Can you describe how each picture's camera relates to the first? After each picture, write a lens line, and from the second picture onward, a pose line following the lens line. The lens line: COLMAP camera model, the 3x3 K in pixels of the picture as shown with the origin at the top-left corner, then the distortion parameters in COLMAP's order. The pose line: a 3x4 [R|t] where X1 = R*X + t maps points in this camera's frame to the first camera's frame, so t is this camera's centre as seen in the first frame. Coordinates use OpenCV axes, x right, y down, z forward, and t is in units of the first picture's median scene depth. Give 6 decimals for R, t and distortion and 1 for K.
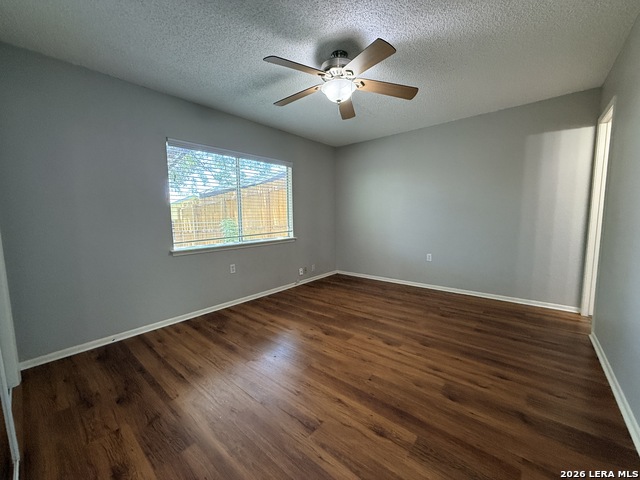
lens RADIAL K [[255.2, 0, 318.8], [0, 255.2, 240.9], [0, 0, 1]] dist [0.000118, 0.000165]
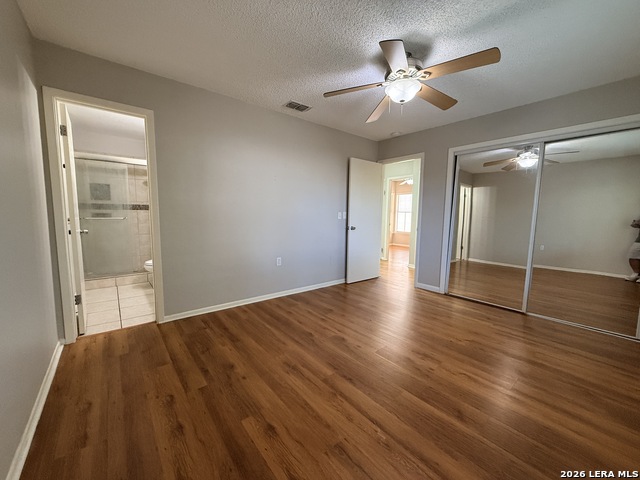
lens RADIAL K [[255.2, 0, 318.8], [0, 255.2, 240.9], [0, 0, 1]] dist [0.000118, 0.000165]
pose [[-0.984053, -0.021526, 0.176569, 0.198921], [0.014674, 0.979443, 0.201185, -0.199800], [-0.177270, 0.200568, -0.963508, 1.969504]]
